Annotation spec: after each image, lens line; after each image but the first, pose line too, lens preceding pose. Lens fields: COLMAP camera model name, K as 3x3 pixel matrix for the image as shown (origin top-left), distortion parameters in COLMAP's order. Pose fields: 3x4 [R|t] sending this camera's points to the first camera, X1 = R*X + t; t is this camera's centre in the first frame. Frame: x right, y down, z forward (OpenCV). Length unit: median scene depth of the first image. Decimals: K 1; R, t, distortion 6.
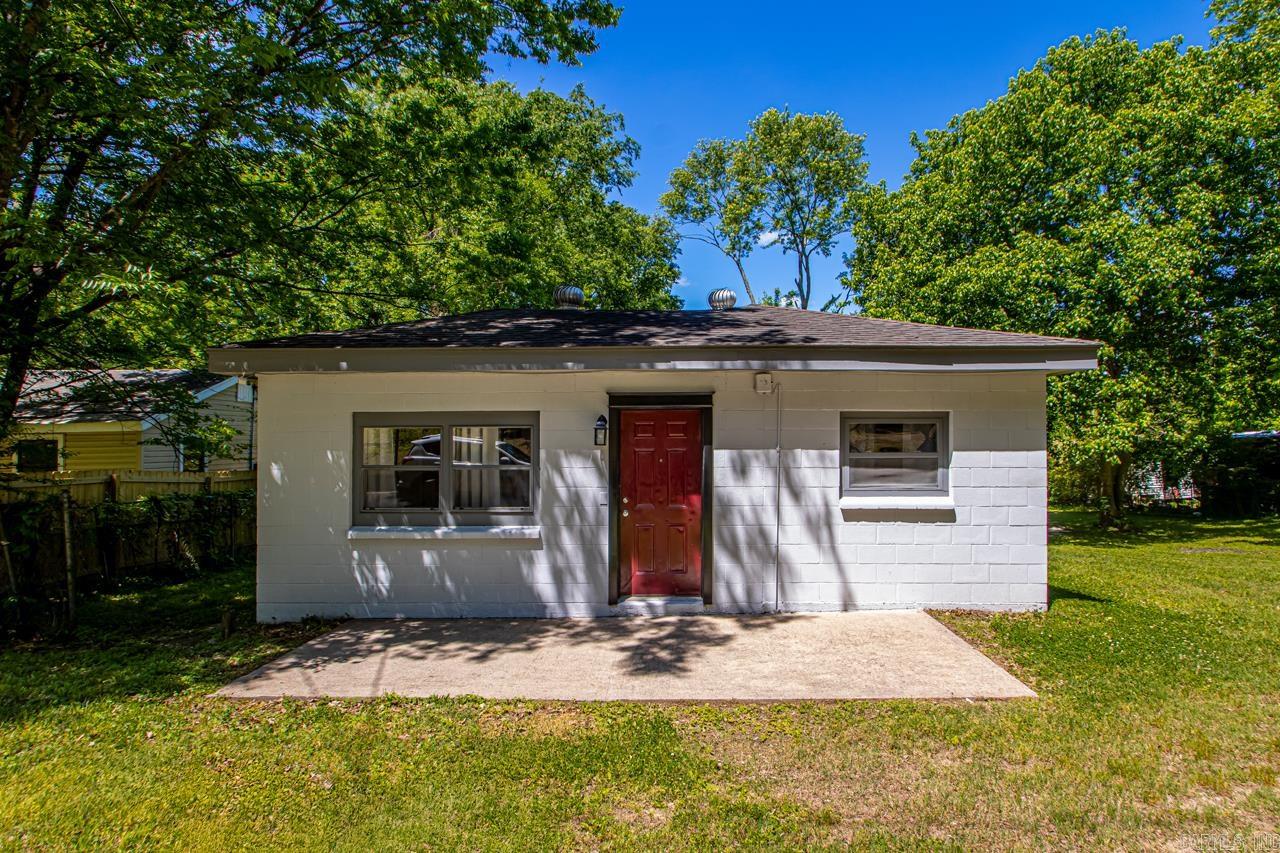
lens RADIAL K [[732.3, 0, 640.0], [0, 732.3, 426.5], [0, 0, 1]] dist [-0.005051, -0.000890]
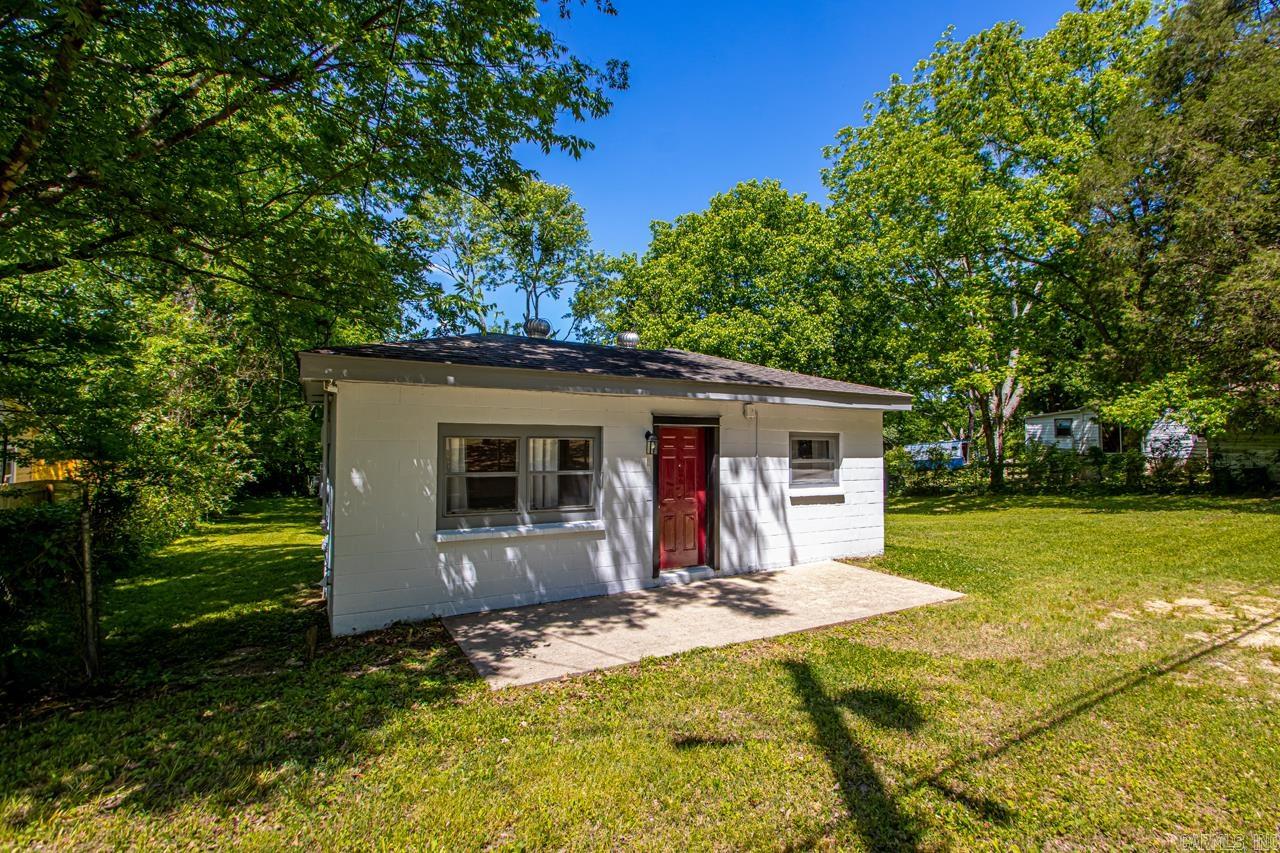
lens RADIAL K [[623.9, 0, 654.3], [0, 623.9, 423.6], [0, 0, 1]] dist [0.022417, -0.022031]
pose [[0.848244, 0.025788, 0.528978, -0.634131], [-0.016429, 0.999614, -0.022388, -0.003428], [-0.529351, 0.010300, 0.848340, 0.064729]]
